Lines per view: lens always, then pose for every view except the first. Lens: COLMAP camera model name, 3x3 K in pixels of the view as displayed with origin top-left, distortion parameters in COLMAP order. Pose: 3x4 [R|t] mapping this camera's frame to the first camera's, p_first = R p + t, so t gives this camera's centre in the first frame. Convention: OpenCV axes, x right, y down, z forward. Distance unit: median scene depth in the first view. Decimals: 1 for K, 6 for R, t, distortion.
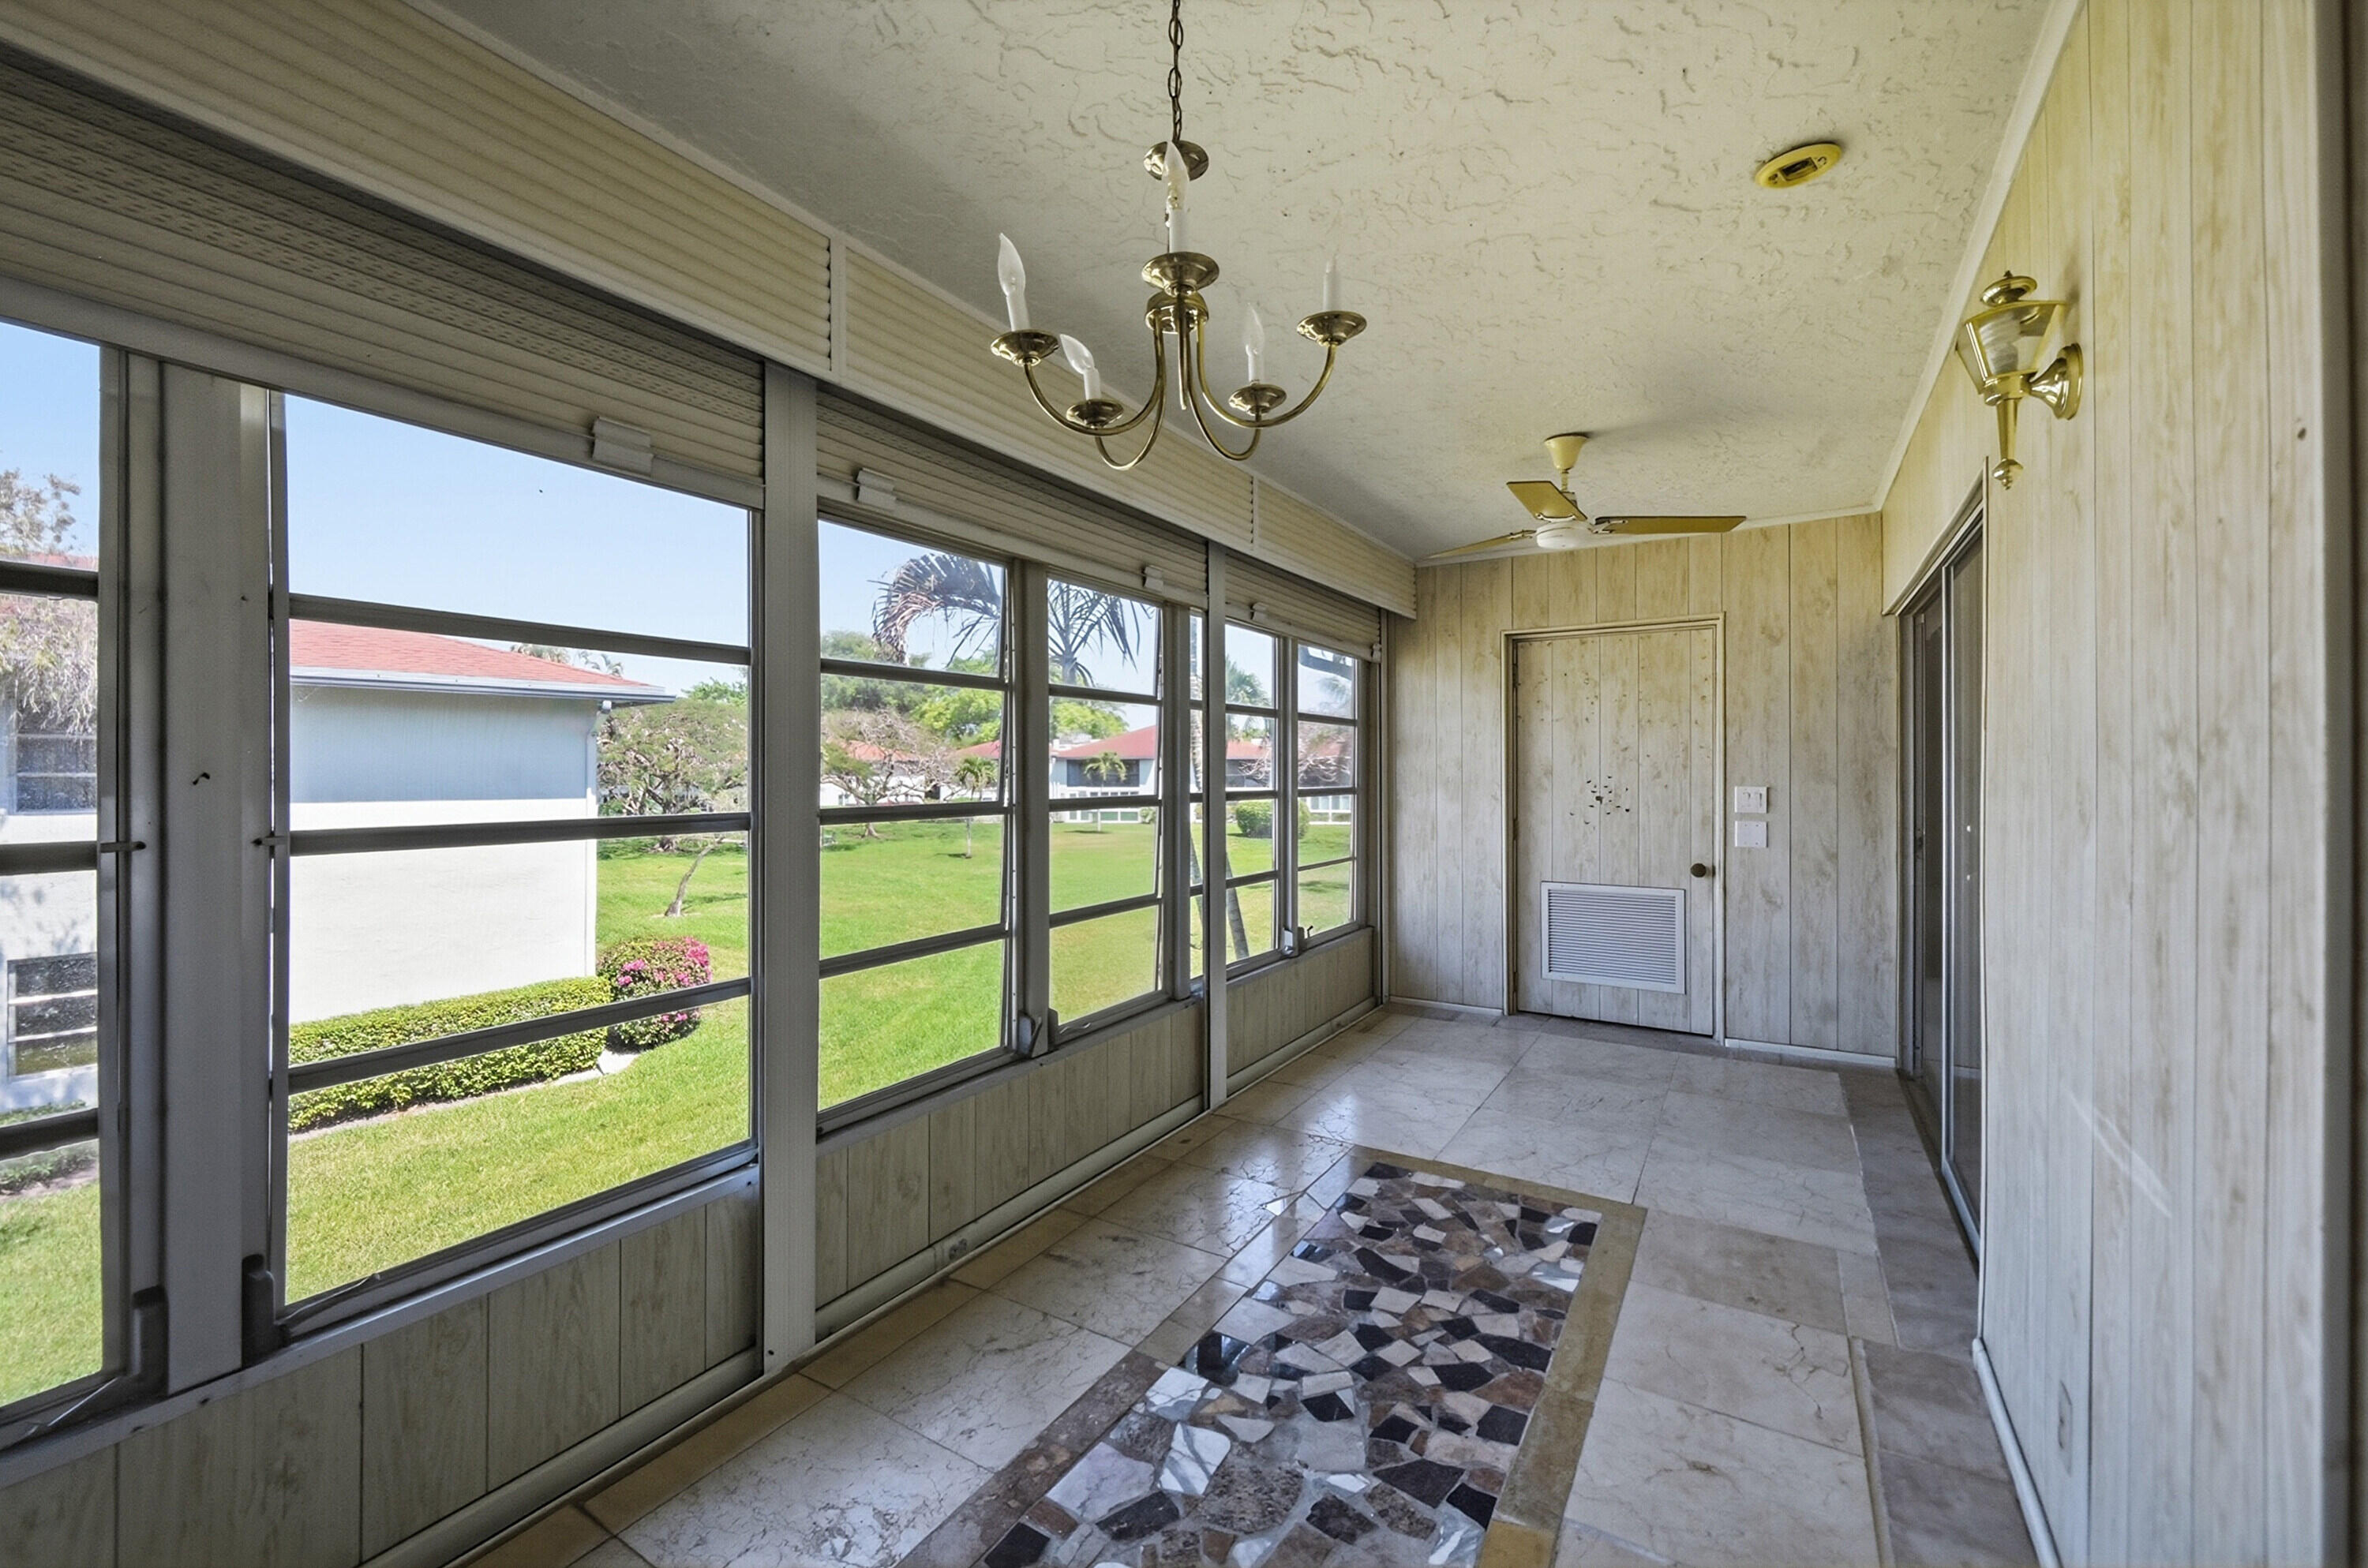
lens RADIAL K [[932.1, 0, 1168.5], [0, 932.1, 773.4], [0, 0, 1]] dist [0.000694, -0.000524]
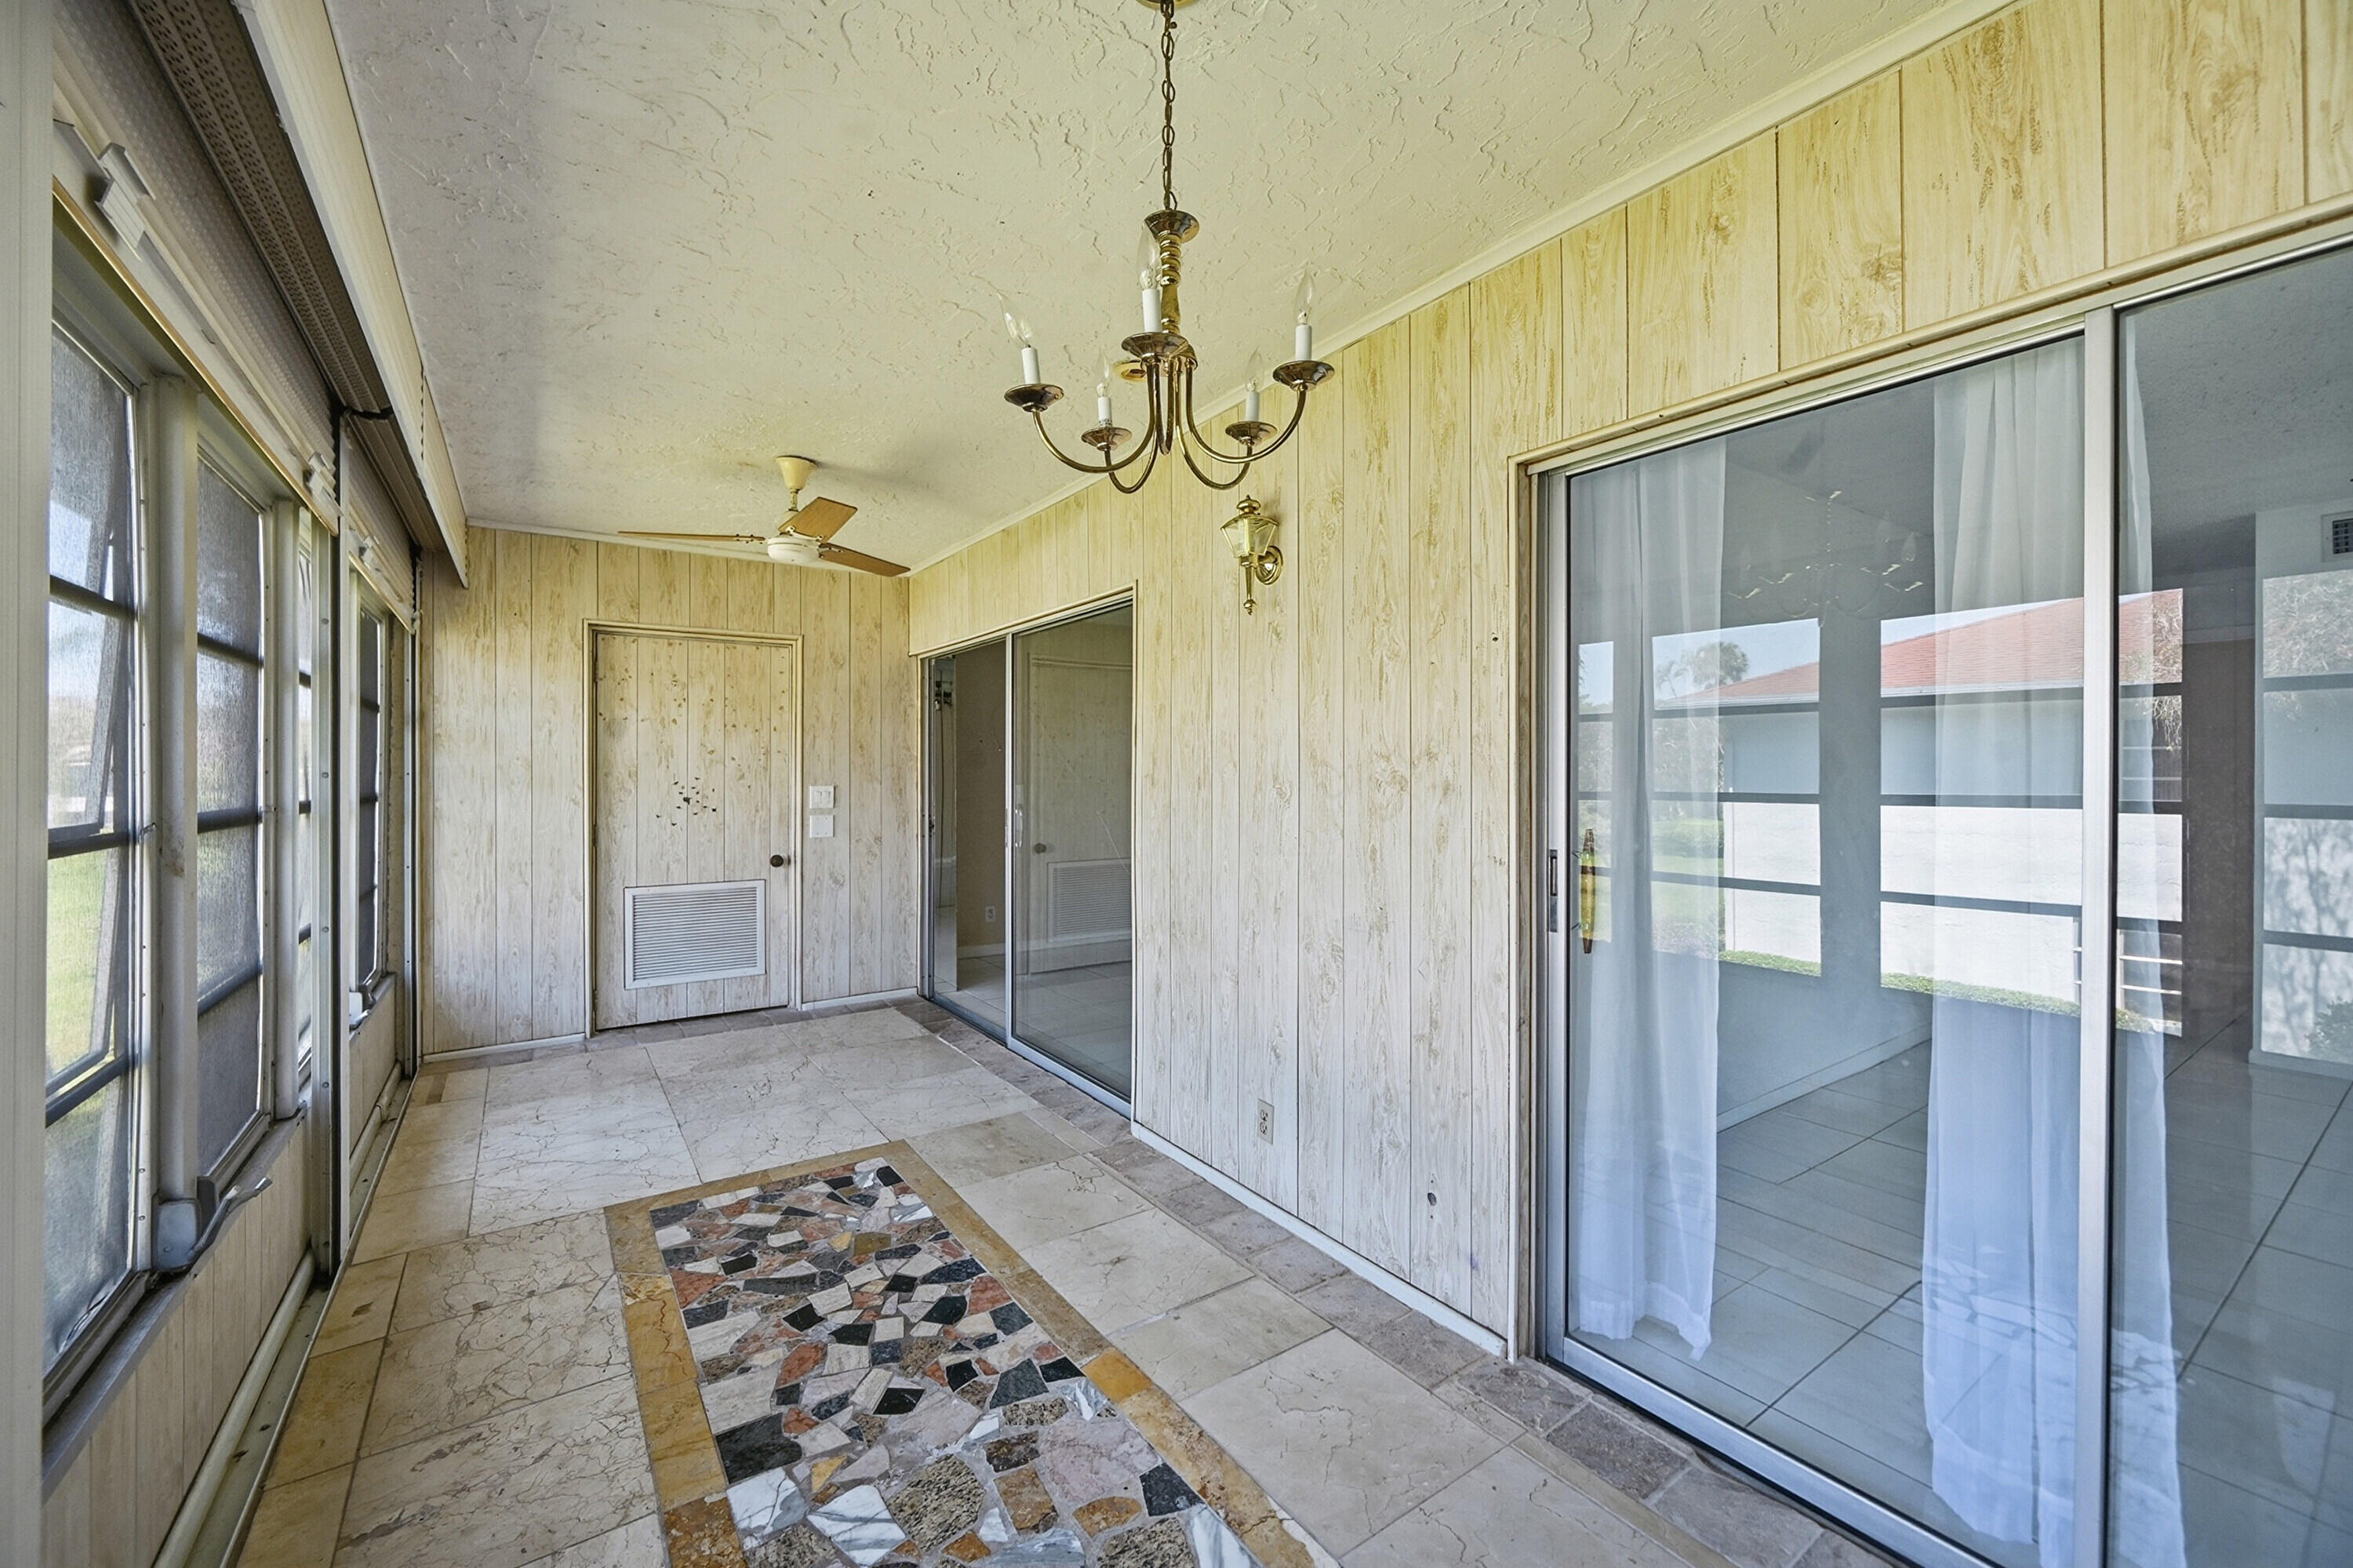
lens RADIAL K [[926.3, 0, 1123.4], [0, 926.3, 776.2], [0, 0, 1]] dist [0.000694, -0.000524]
pose [[0.415485, 0.000418, 0.909600, -0.486262], [0.001003, 0.999999, -0.000918, 0.005359], [-0.909599, 0.001294, 0.415485, 0.276282]]
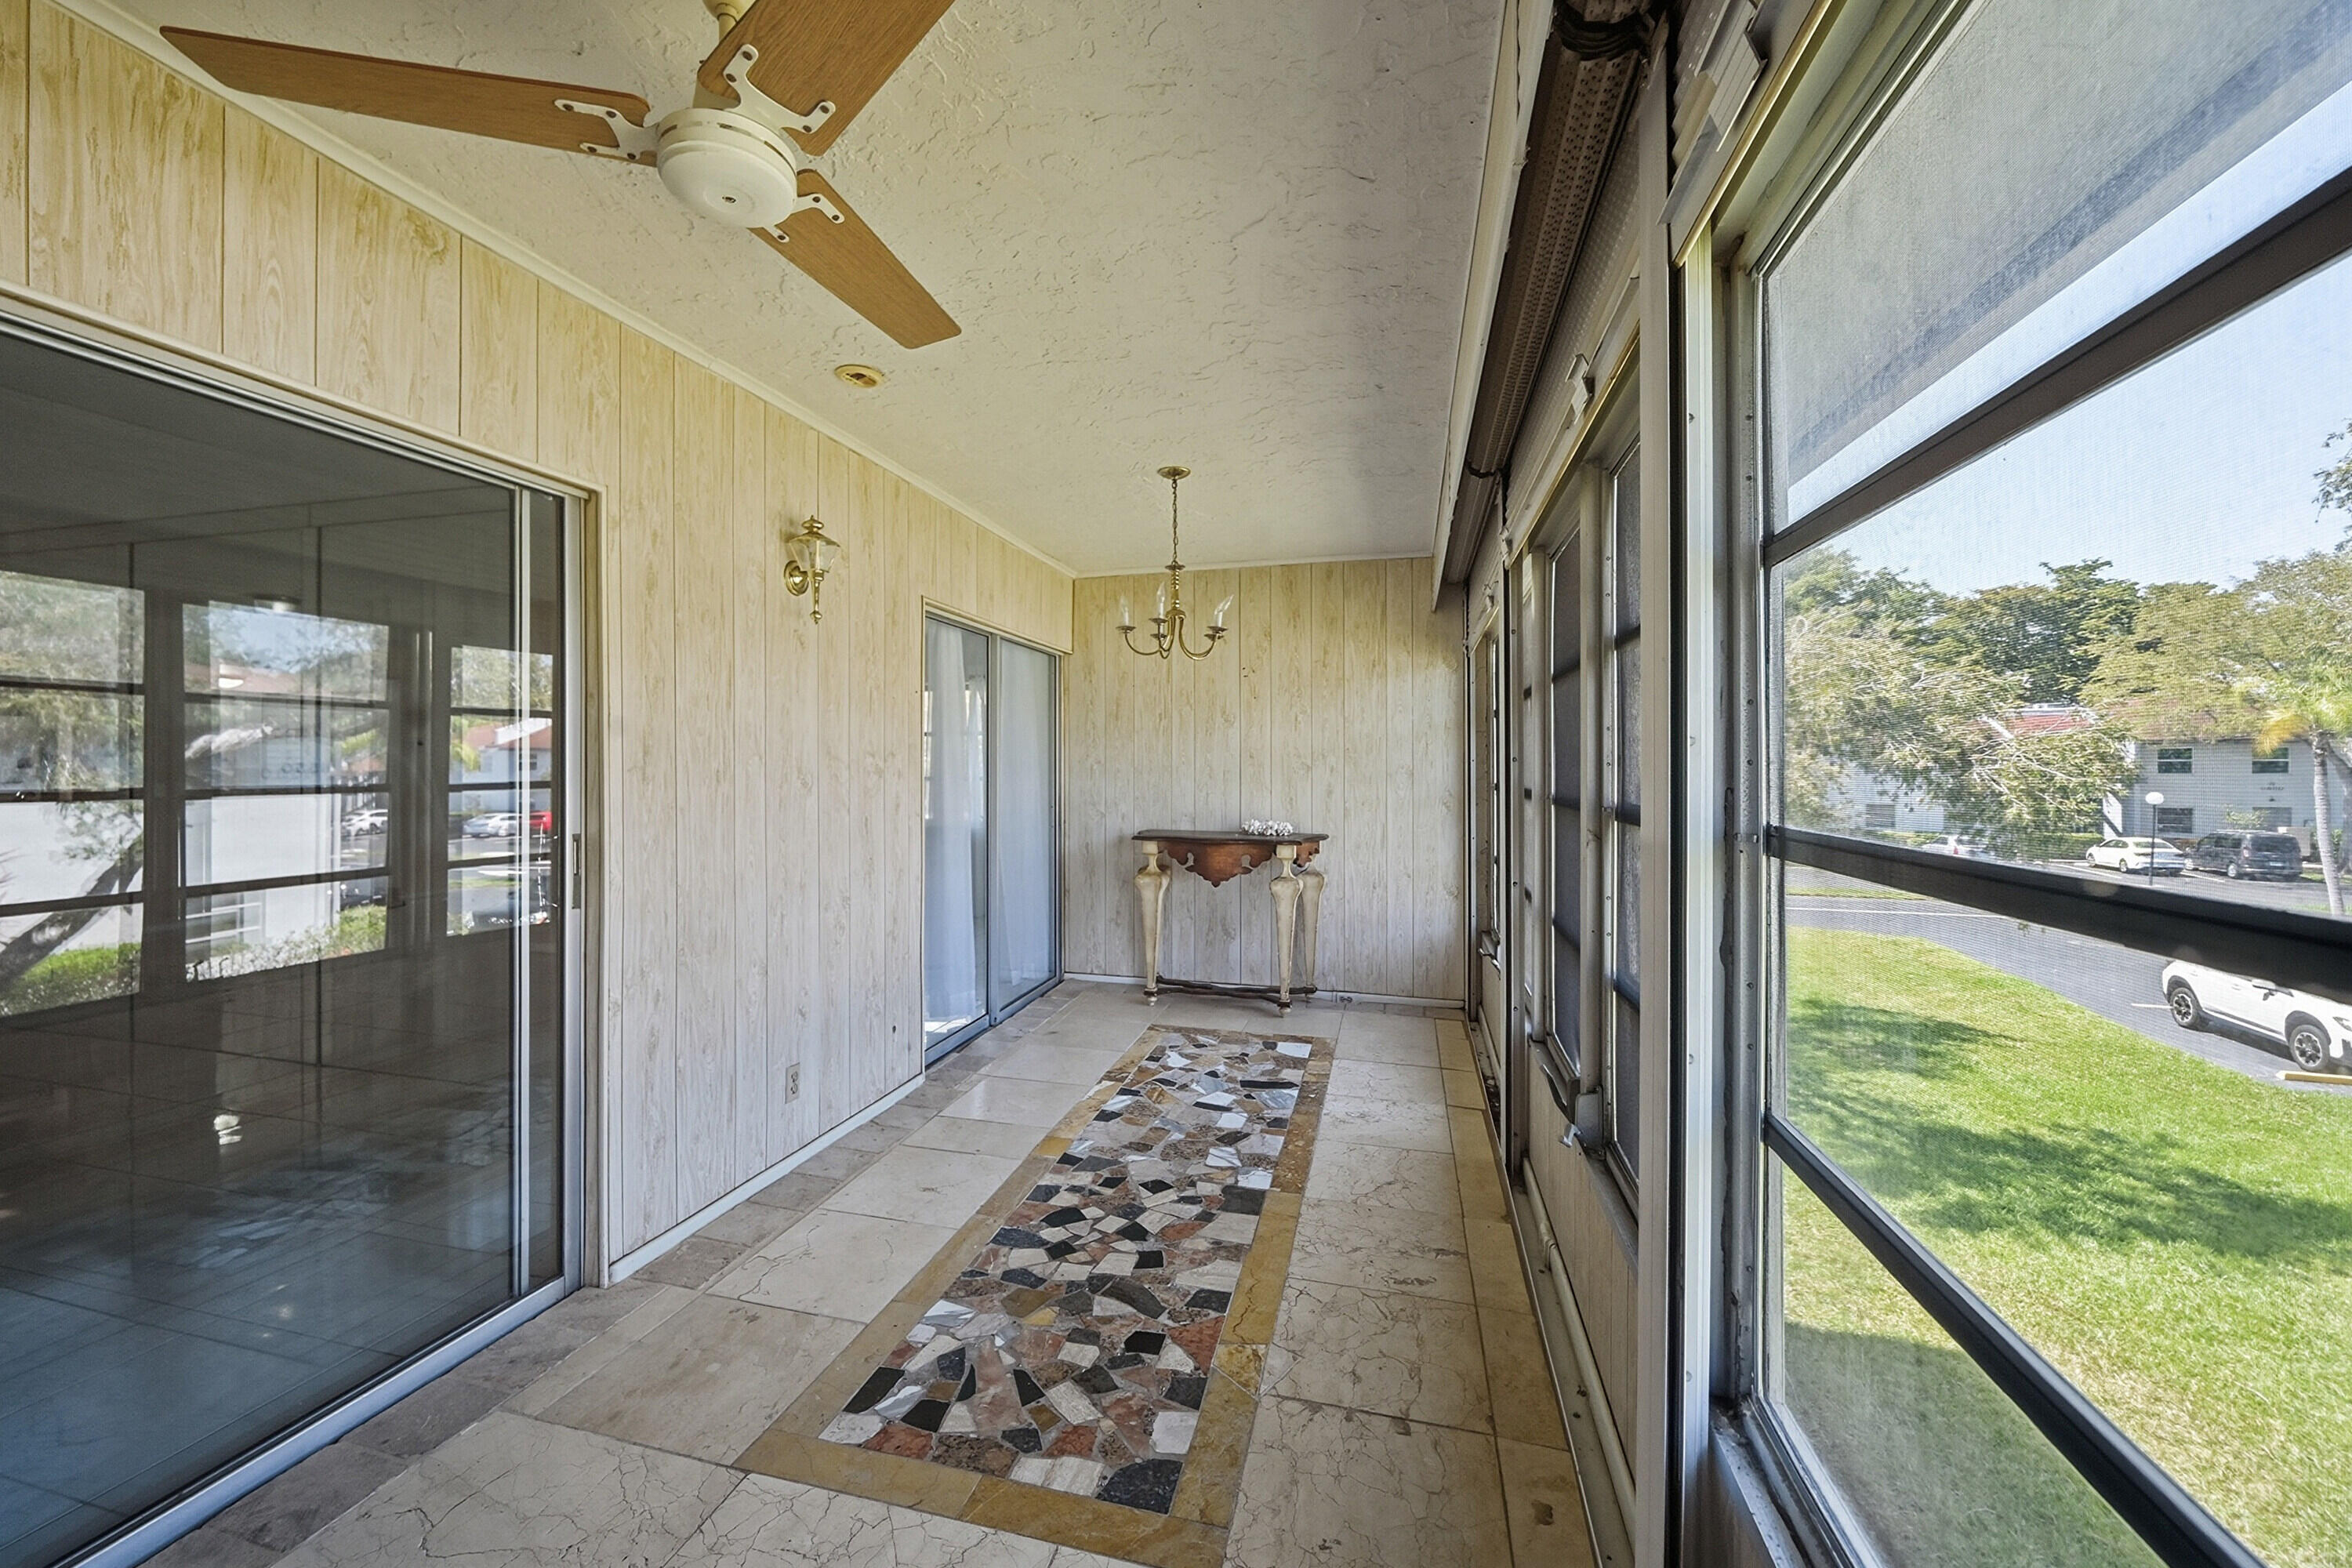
lens RADIAL K [[925.9, 0, 1197.1], [0, 925.9, 766.1], [0, 0, 1]] dist [0.000694, -0.000524]
pose [[-0.937327, 0.000263, -0.348450, 0.479228], [-0.000994, 0.999994, 0.003429, -0.003085], [0.348449, 0.003560, -0.937321, 1.844434]]
